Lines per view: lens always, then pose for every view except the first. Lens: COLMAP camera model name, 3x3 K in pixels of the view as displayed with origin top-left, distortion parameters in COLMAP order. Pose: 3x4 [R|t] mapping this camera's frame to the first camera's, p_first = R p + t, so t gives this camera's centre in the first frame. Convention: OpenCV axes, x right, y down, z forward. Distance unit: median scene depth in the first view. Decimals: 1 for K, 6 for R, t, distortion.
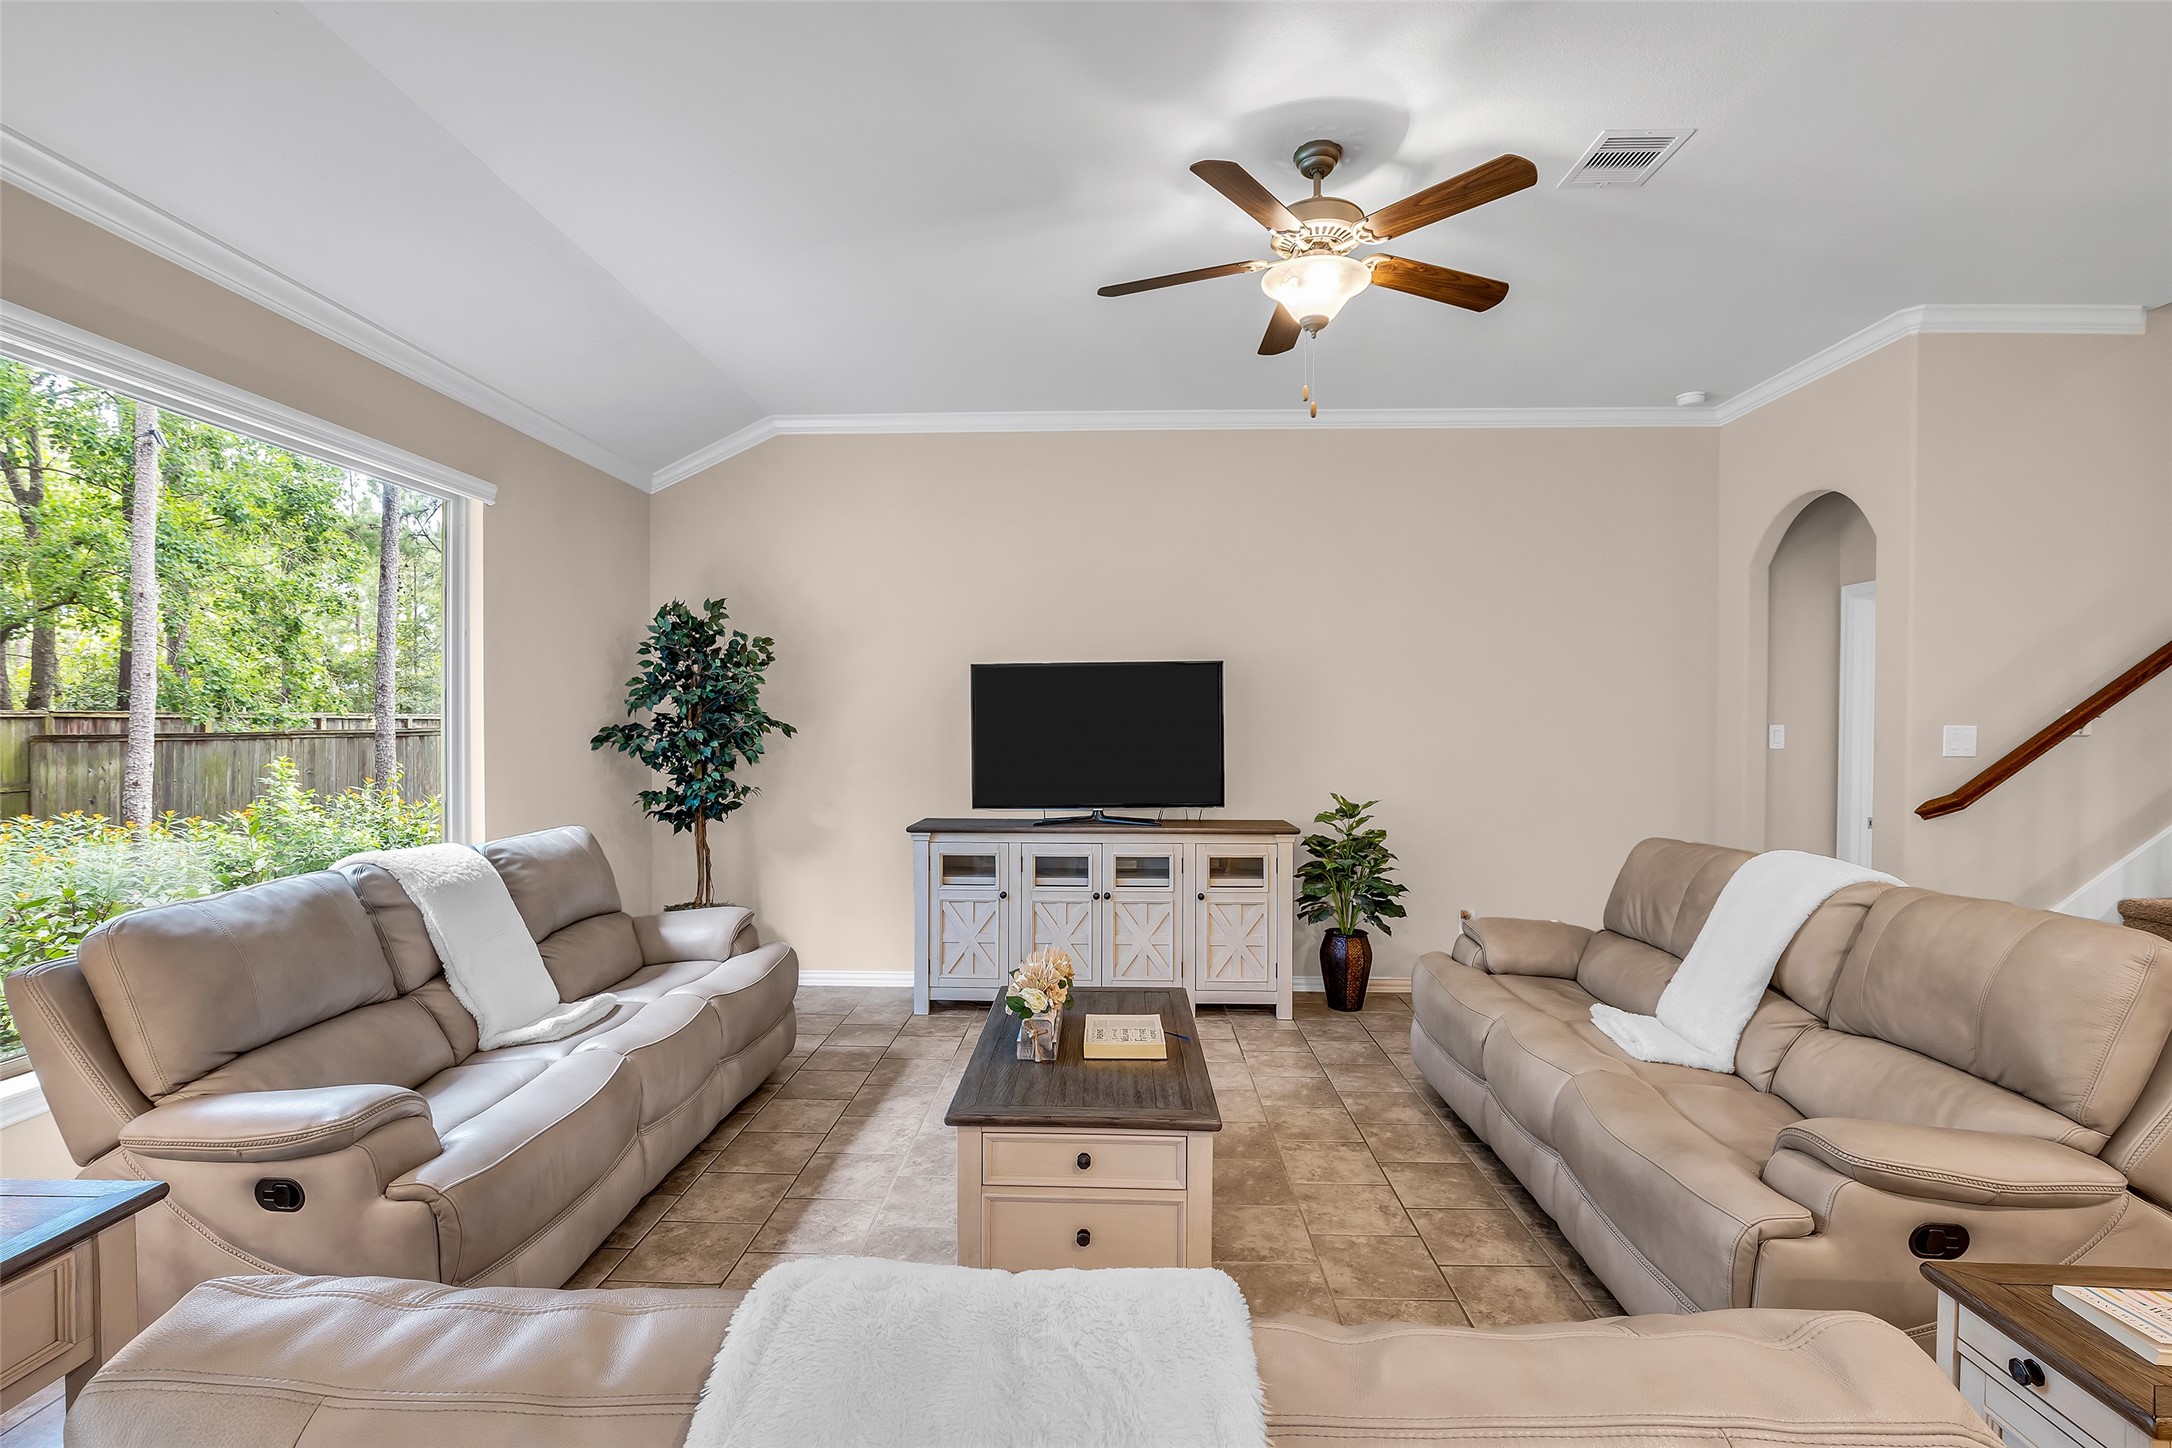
lens RADIAL K [[993.4, 0, 1077.7], [0, 993.4, 735.1], [0, 0, 1]] dist [-0.020030, 0.004370]
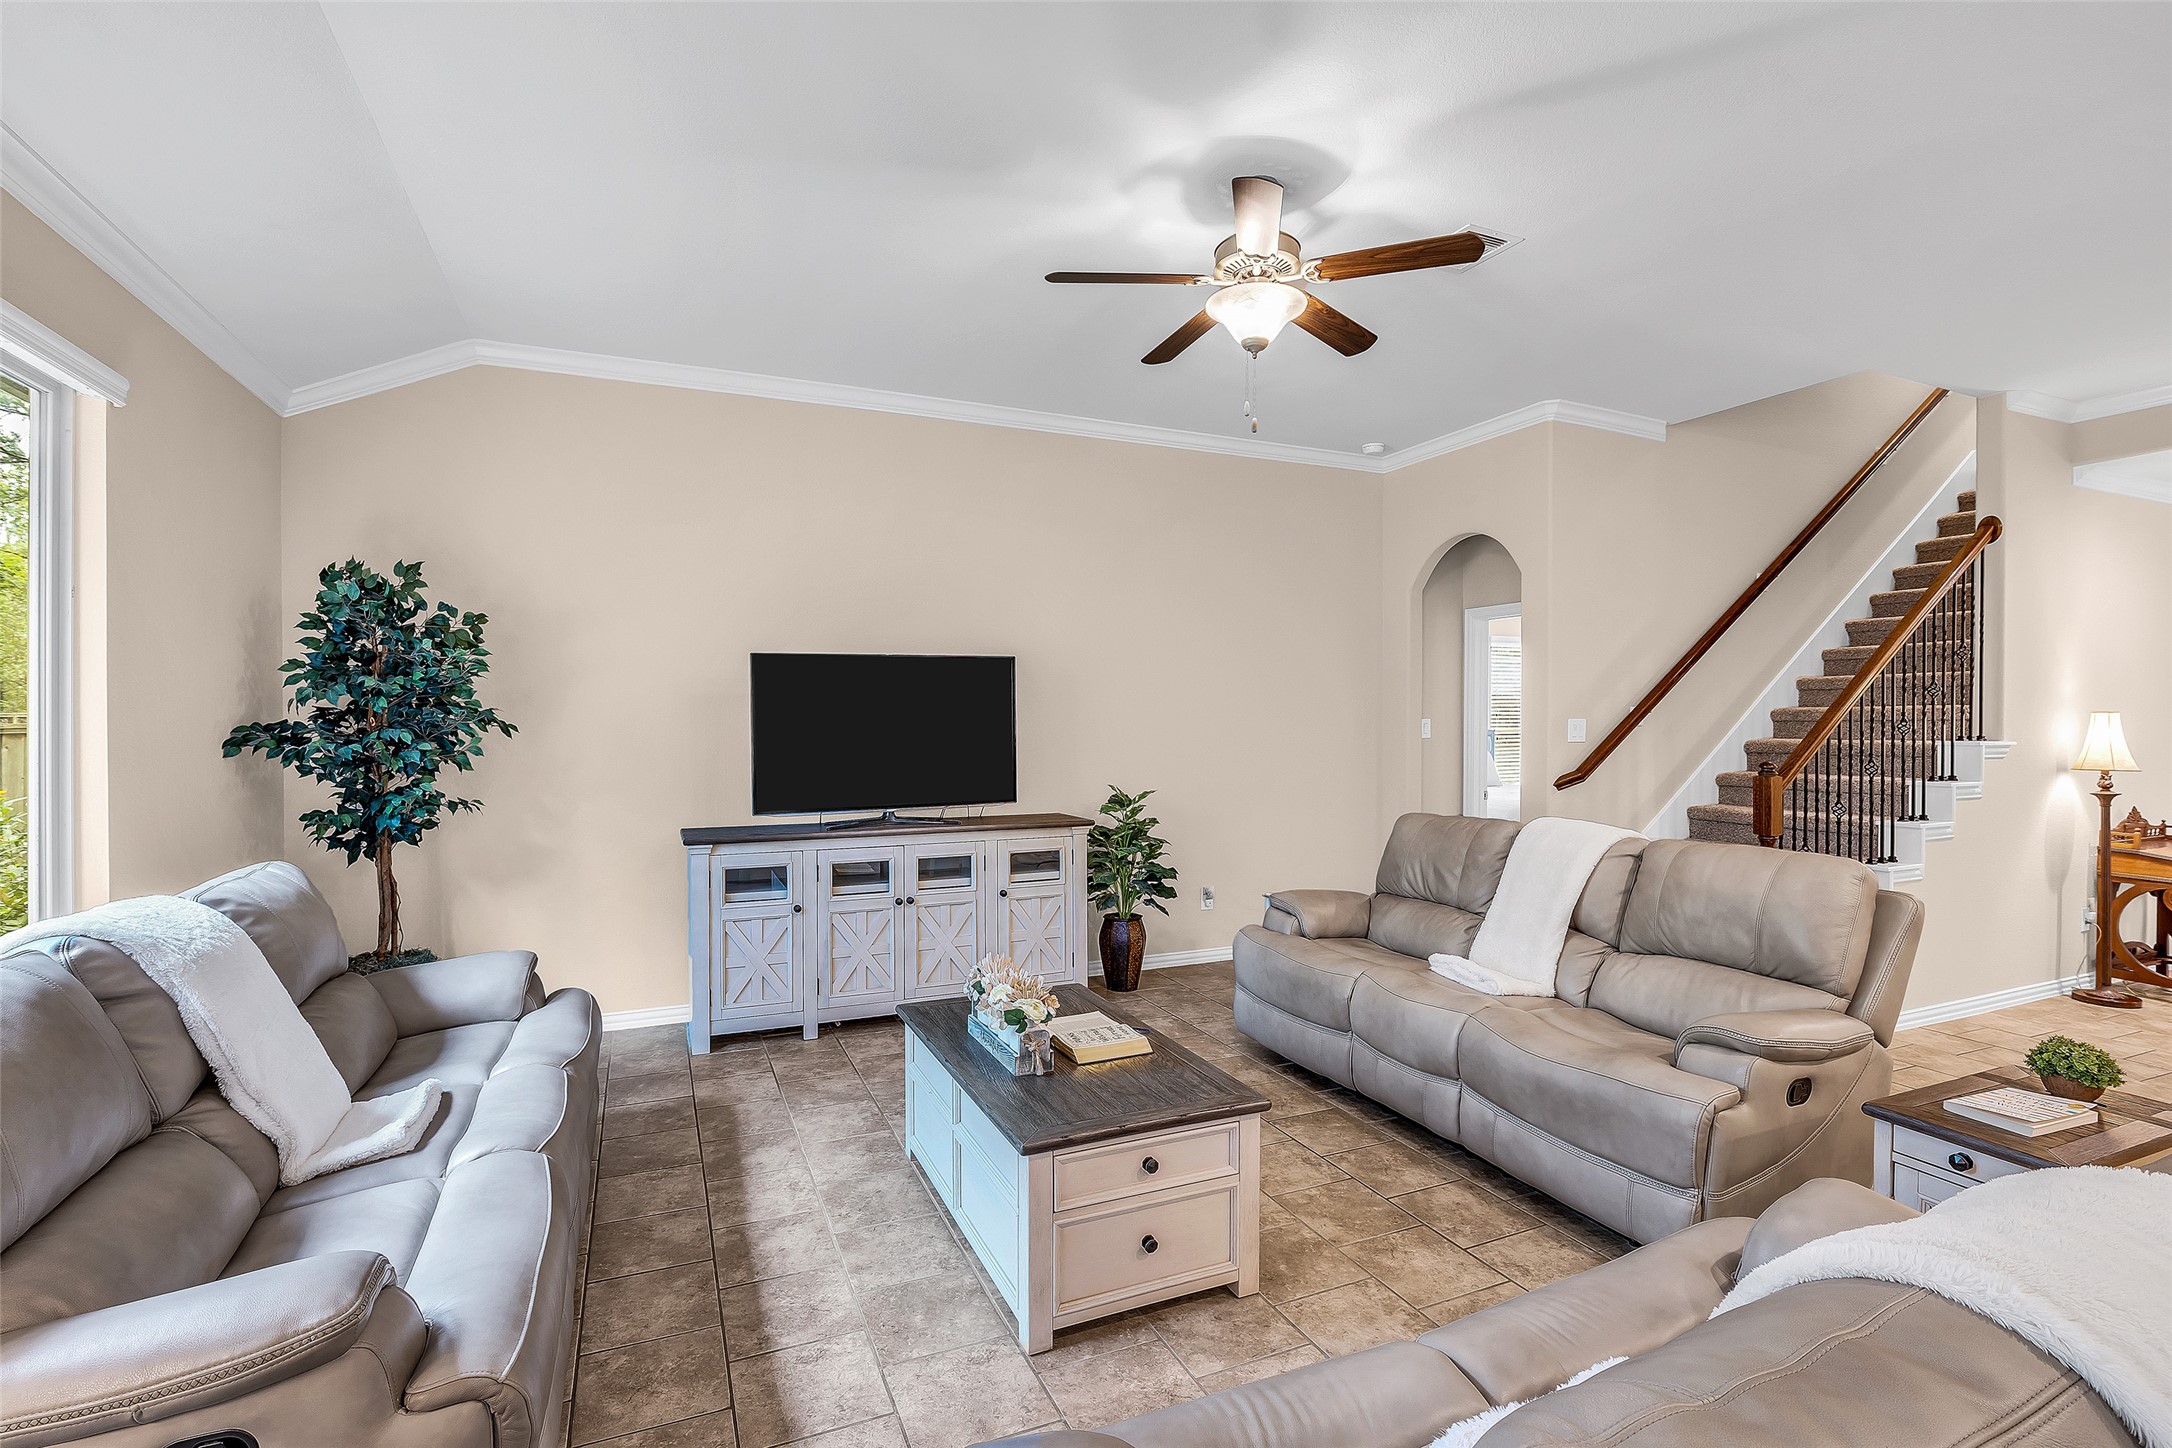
lens RADIAL K [[993.4, 0, 1077.7], [0, 993.4, 722.5], [0, 0, 1]] dist [-0.020030, 0.004370]
pose [[0.899743, -0.004336, 0.436398, -0.274329], [0.008047, 0.999945, -0.006656, -0.000916], [-0.436346, 0.009501, 0.899729, 0.083082]]
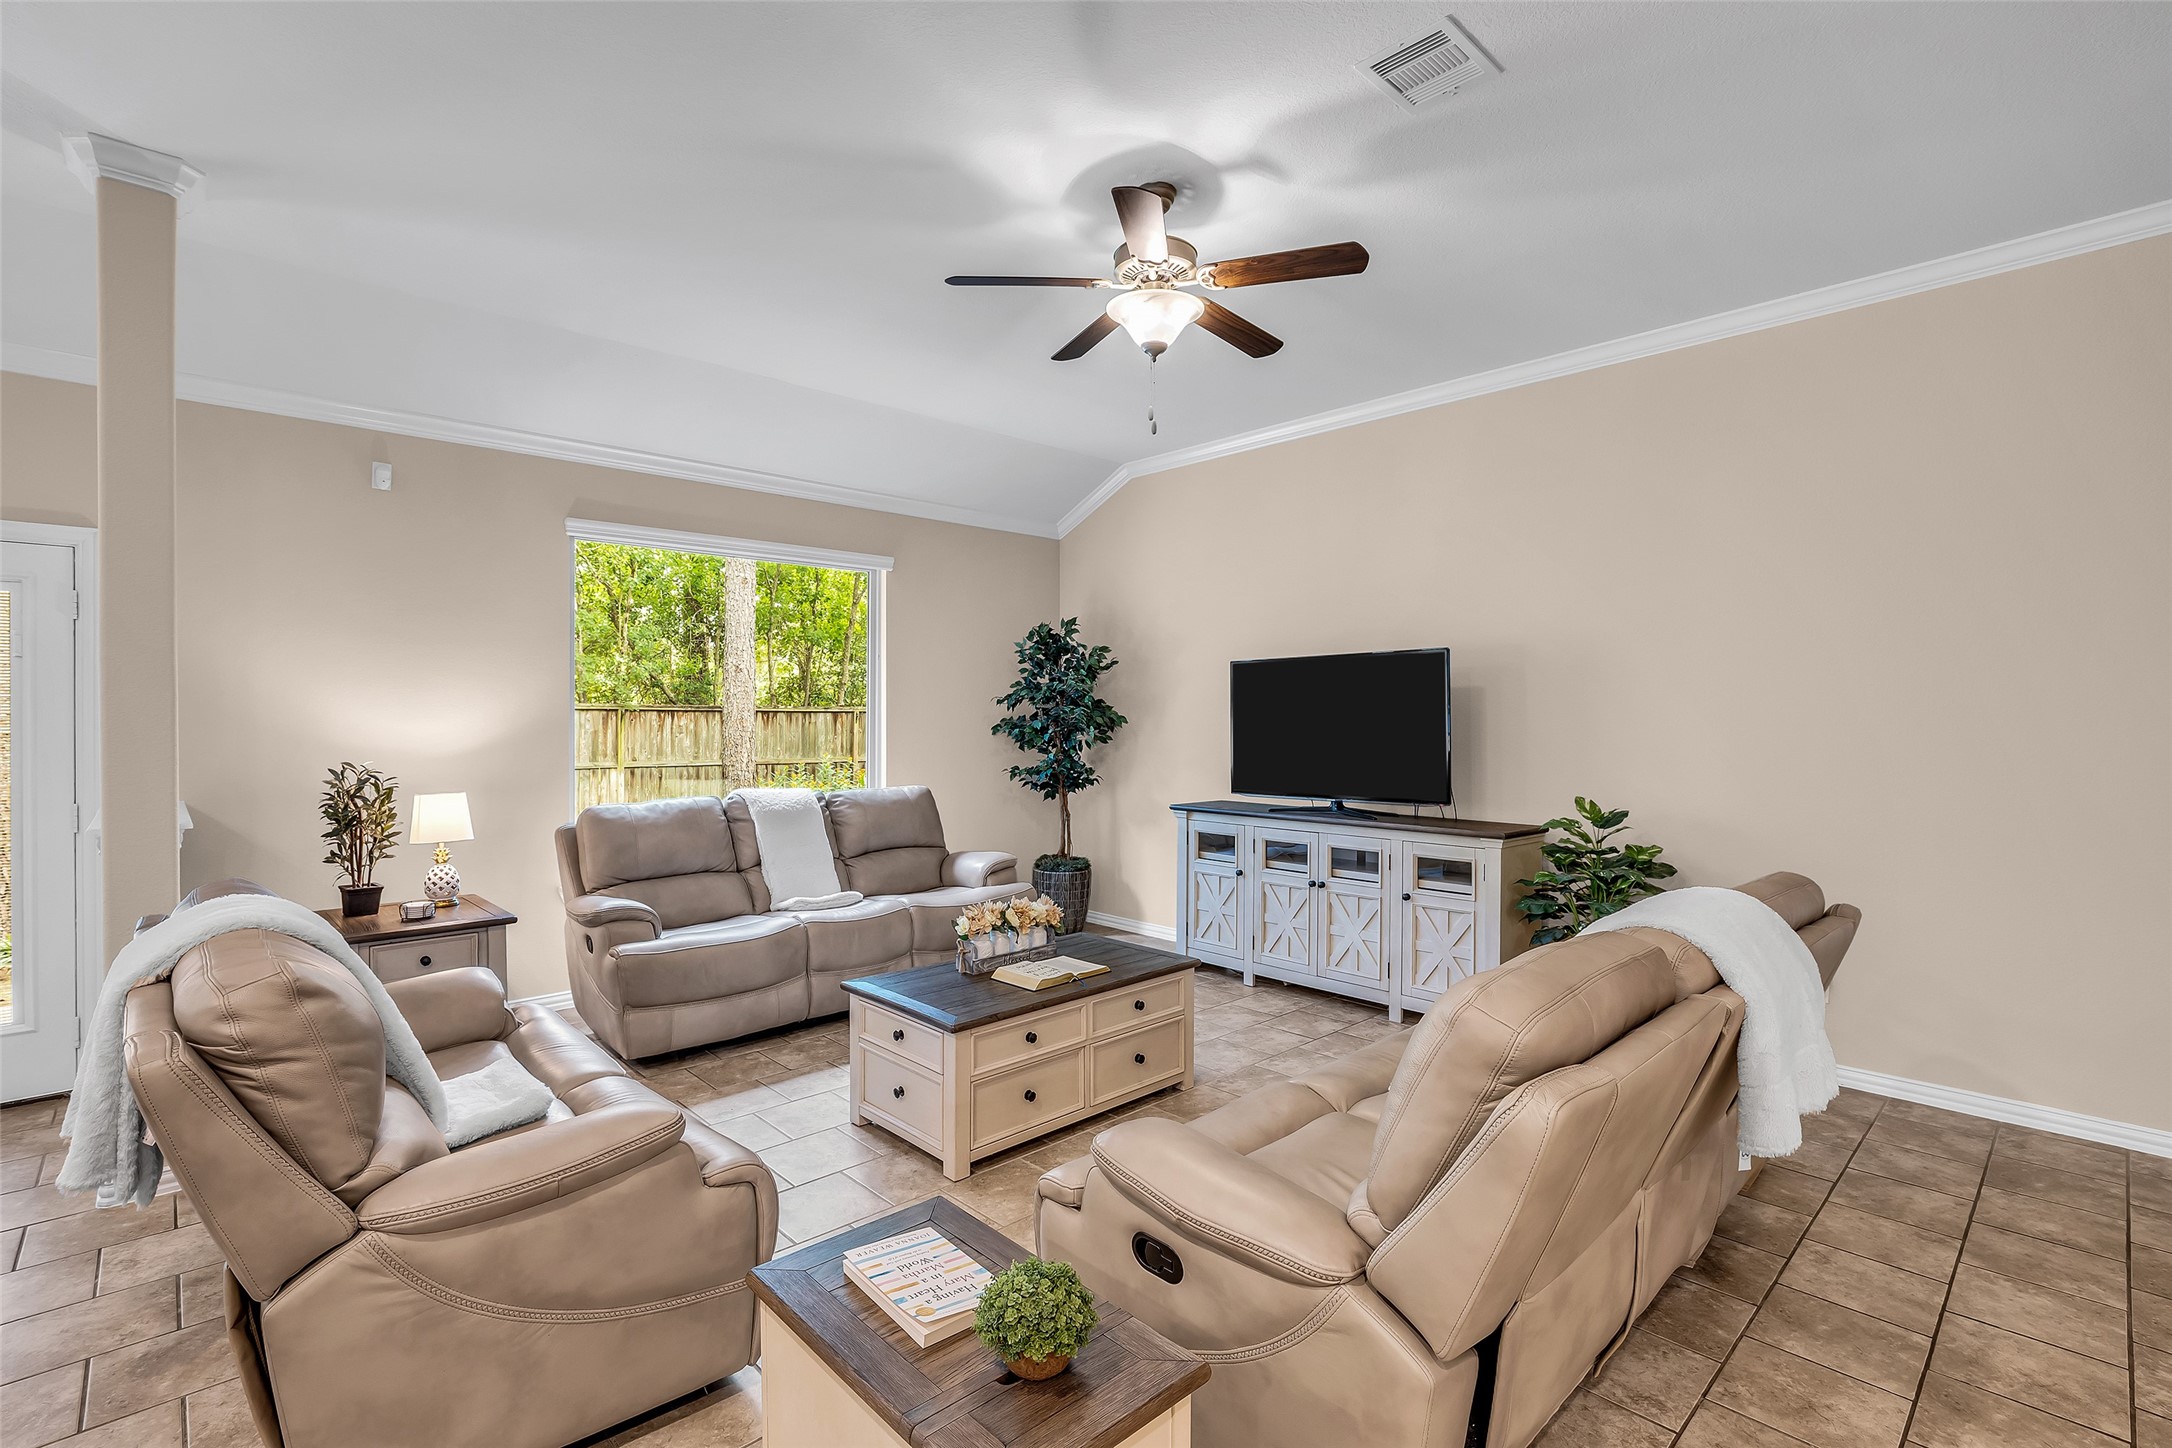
lens RADIAL K [[993.4, 0, 1082.8], [0, 993.4, 719.7], [0, 0, 1]] dist [-0.020030, 0.004370]
pose [[0.716211, 0.002032, -0.697881, 0.644791], [-0.009269, 0.999935, -0.006601, 0.001824], [0.697822, 0.011197, 0.716184, 0.111736]]
